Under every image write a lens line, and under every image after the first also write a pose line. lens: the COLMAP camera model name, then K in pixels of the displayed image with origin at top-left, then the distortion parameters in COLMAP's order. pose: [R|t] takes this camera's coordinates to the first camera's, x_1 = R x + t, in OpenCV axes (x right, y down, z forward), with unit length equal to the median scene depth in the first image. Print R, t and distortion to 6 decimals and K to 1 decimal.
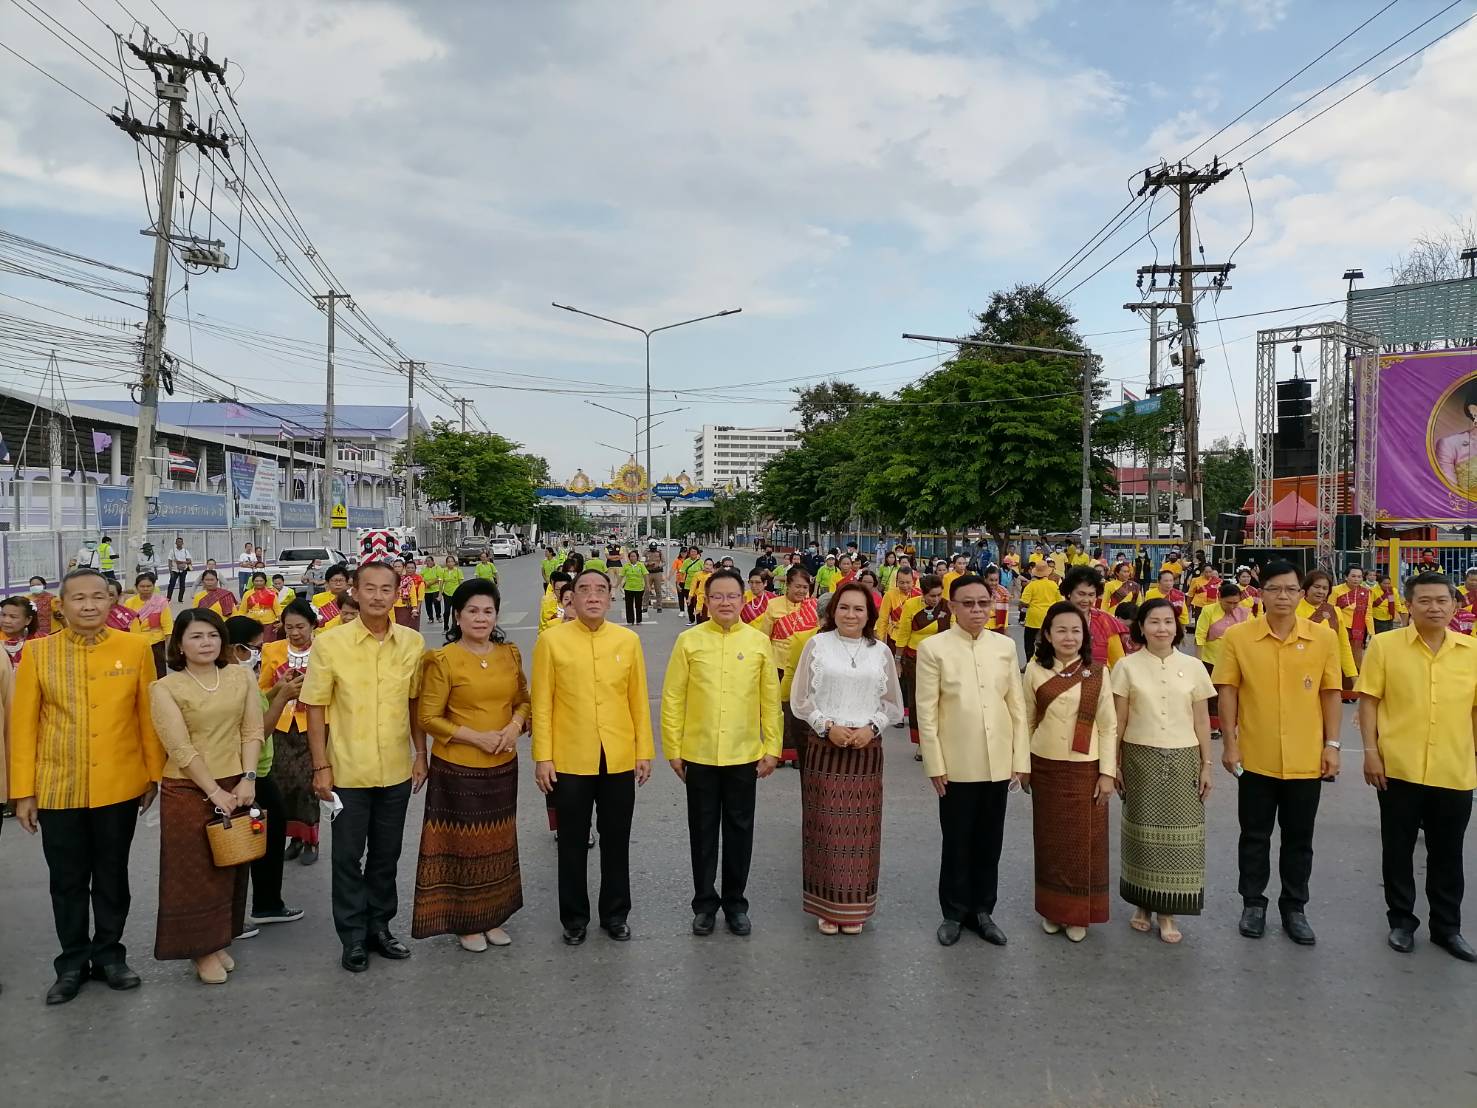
lens RADIAL K [[1114.4, 0, 723.4], [0, 1114.4, 564.5], [0, 0, 1]] dist [0.047562, -0.006019]
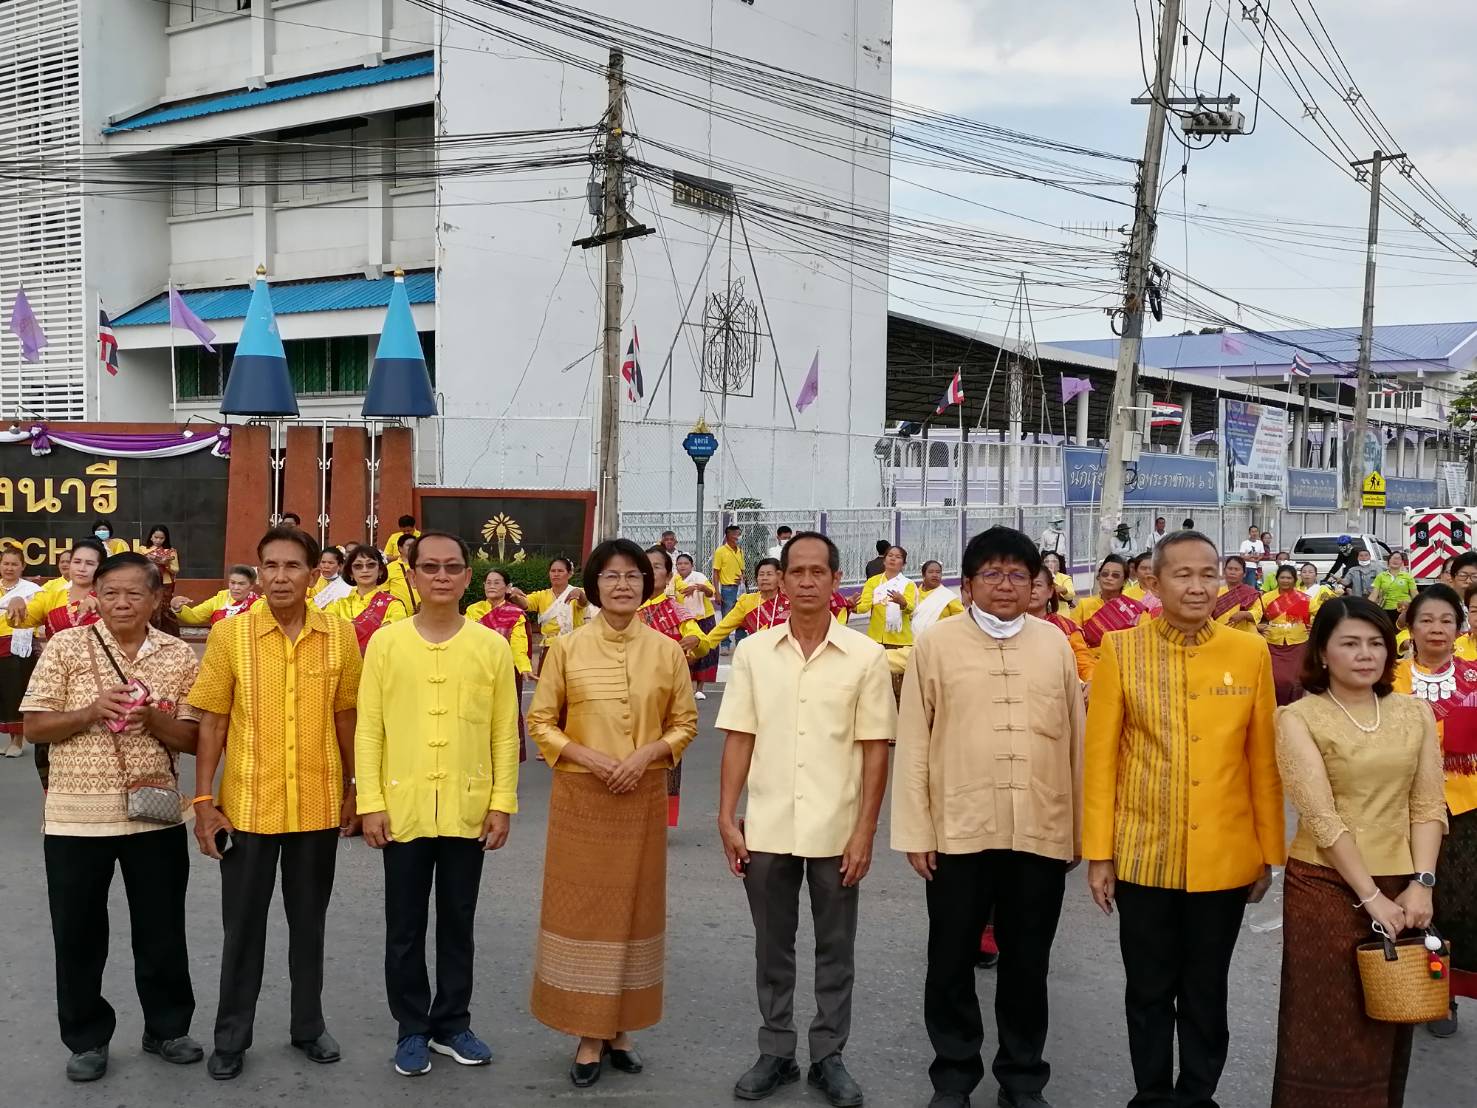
lens RADIAL K [[1636.7, 0, 746.9], [0, 1636.7, 577.4], [0, 0, 1]] dist [0.044130, 0.004370]
pose [[0.776228, 0.034920, -0.629484, -0.023809], [-0.030275, 0.999378, 0.018108, 0.003275], [0.629725, 0.005001, 0.776802, 0.013153]]
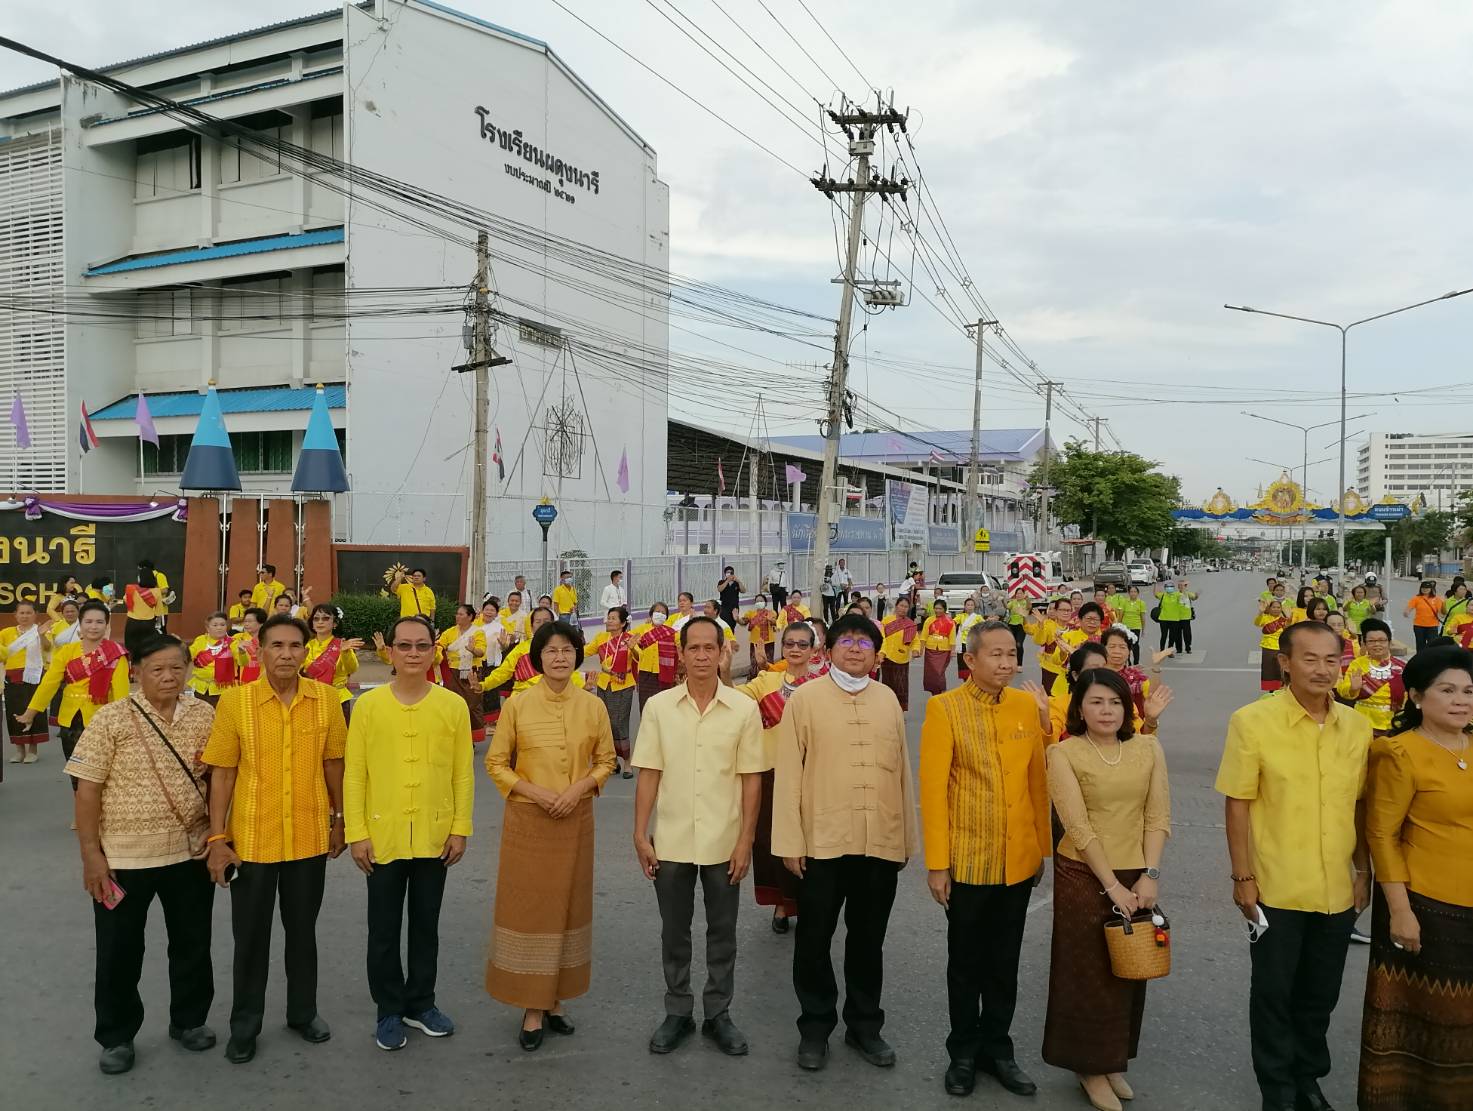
lens RADIAL K [[1124.1, 0, 732.8], [0, 1124.1, 570.2], [0, 0, 1]] dist [0.033443, -0.006576]
pose [[0.865186, 0.019244, -0.501082, -0.044844], [-0.026614, 0.999617, -0.007562, -0.003912], [0.500745, 0.019878, 0.865367, 0.016858]]
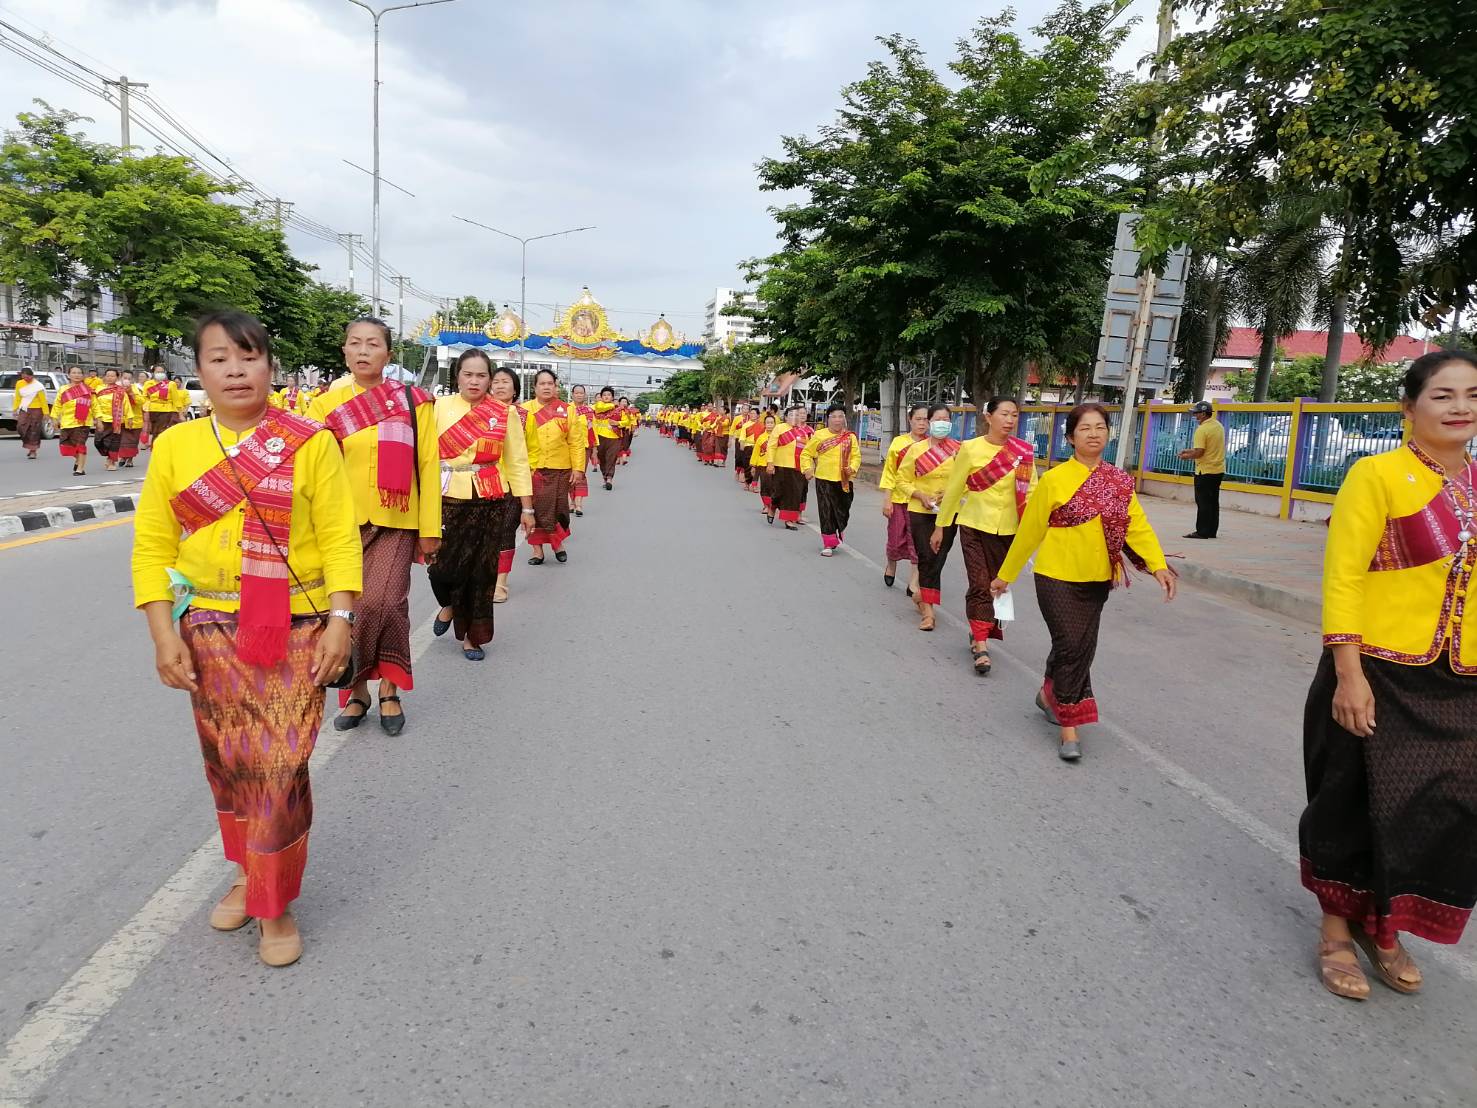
lens RADIAL K [[1114.4, 0, 723.4], [0, 1114.4, 564.5], [0, 0, 1]] dist [0.047562, -0.006019]
pose [[0.999323, 0.035977, -0.007658, 0.066586], [-0.034974, 0.993845, 0.105112, -0.023496], [0.011392, -0.104773, 0.994431, 1.507367]]
